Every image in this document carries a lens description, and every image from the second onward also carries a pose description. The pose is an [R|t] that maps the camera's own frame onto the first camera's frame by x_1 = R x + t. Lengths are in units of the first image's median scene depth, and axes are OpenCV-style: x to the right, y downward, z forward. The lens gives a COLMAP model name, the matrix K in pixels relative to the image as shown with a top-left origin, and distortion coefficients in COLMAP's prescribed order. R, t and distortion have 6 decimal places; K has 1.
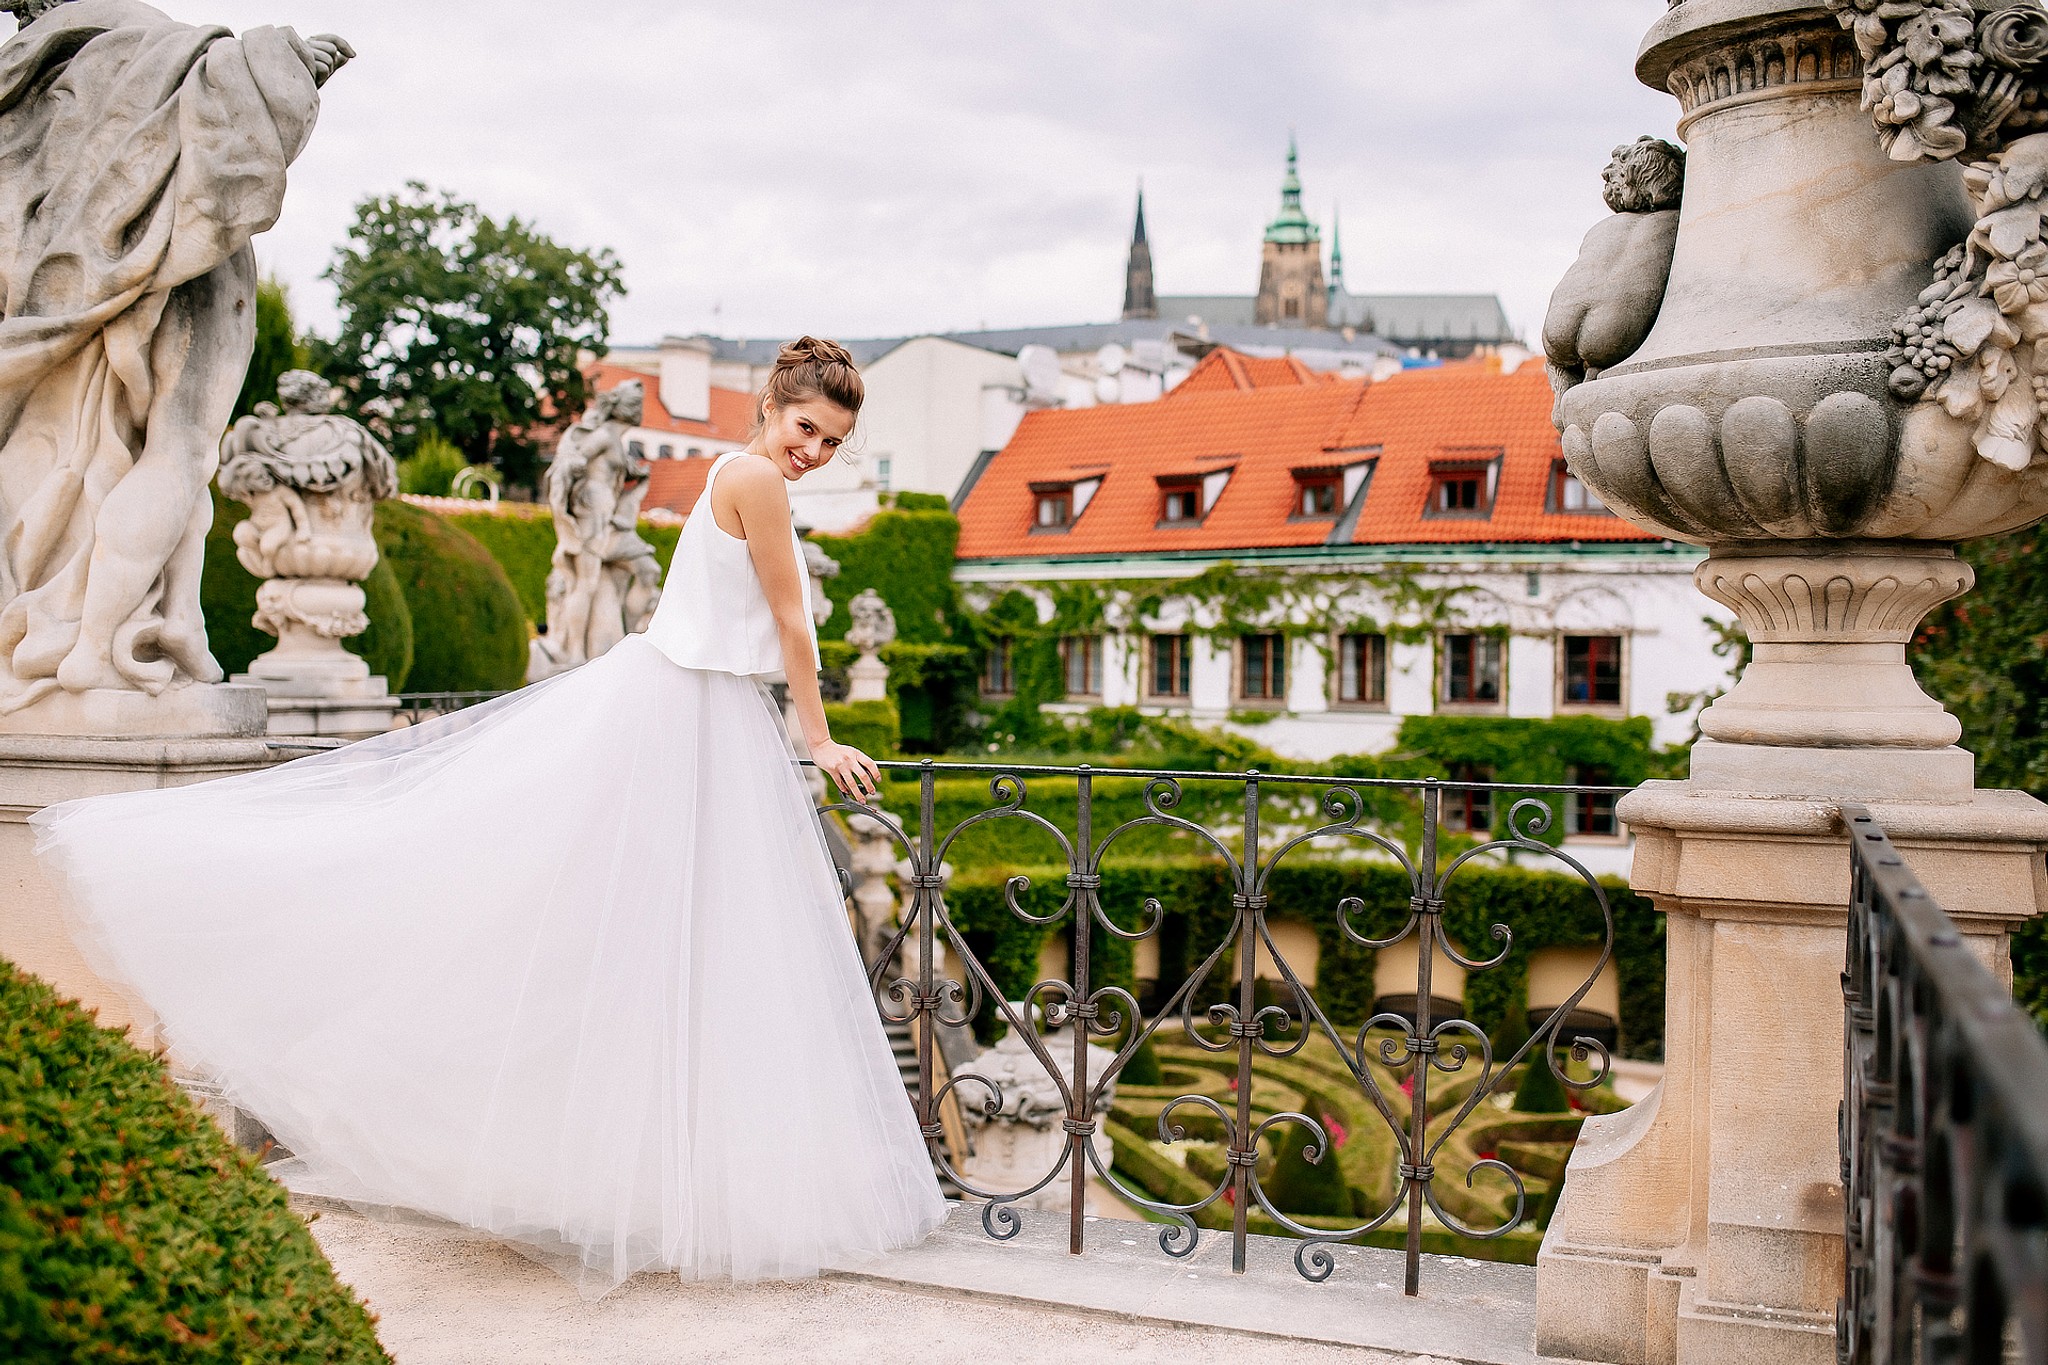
lens RADIAL K [[1921.5, 0, 1013.8], [0, 1921.5, 637.7], [0, 0, 1]] dist [-0.041067, 0.000000]
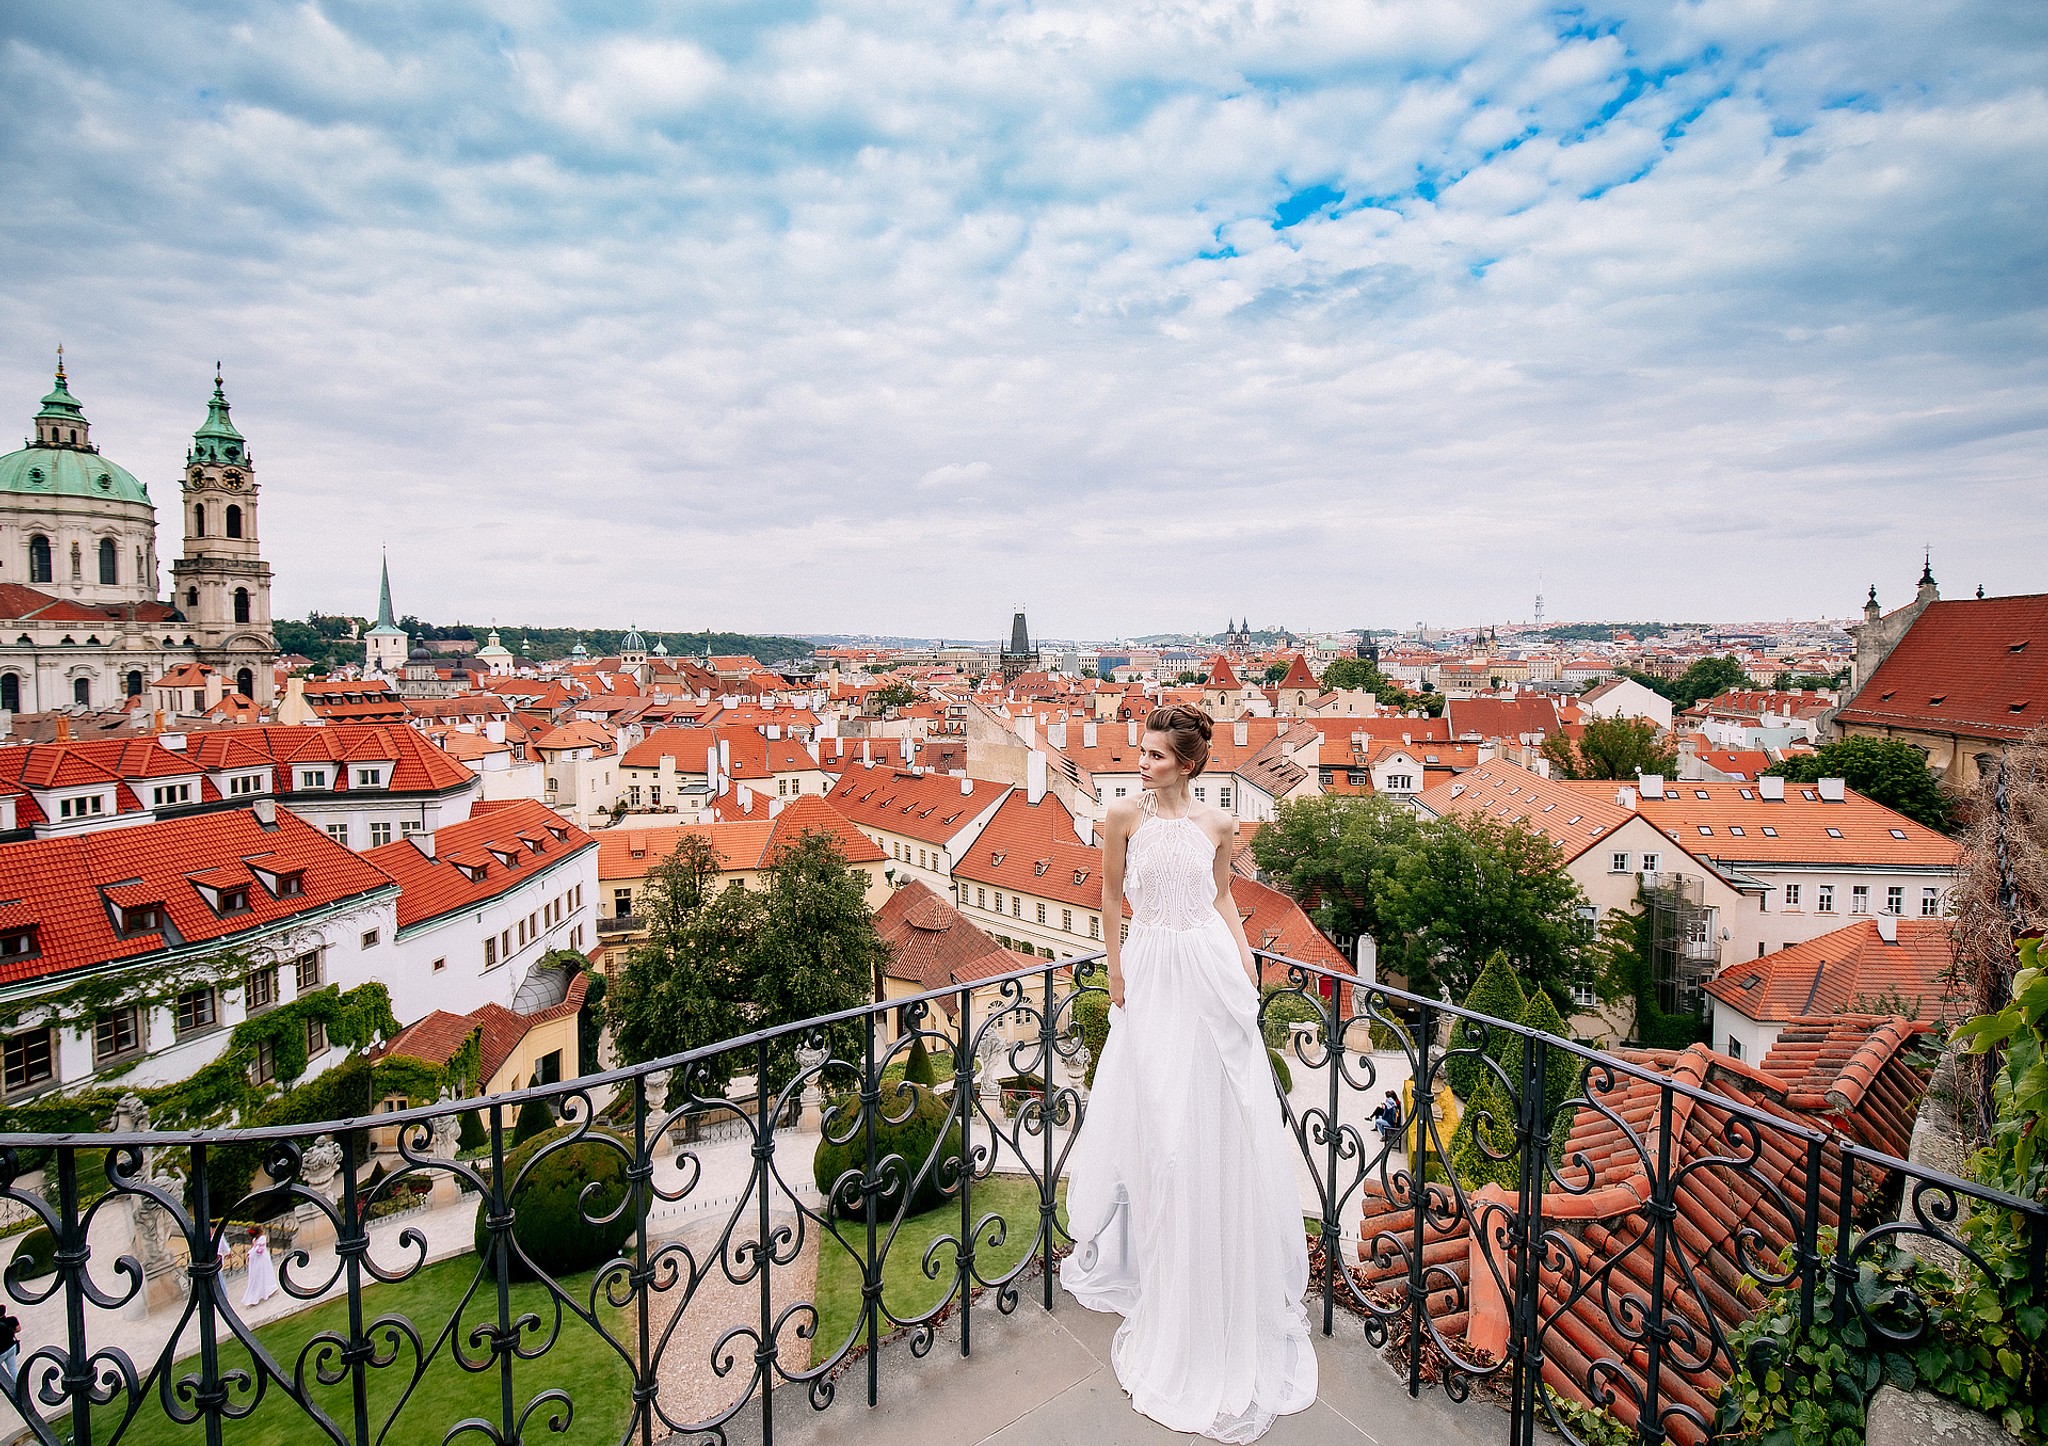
lens RADIAL K [[1024.8, 0, 1032.7], [0, 1024.8, 675.2], [0, 0, 1]] dist [-0.038875, 0.010351]
pose [[-0.142215, -0.044640, 0.988829, -0.837826], [-0.005403, 0.999003, 0.044322, -0.340952], [-0.989821, 0.000961, -0.142315, 0.349213]]
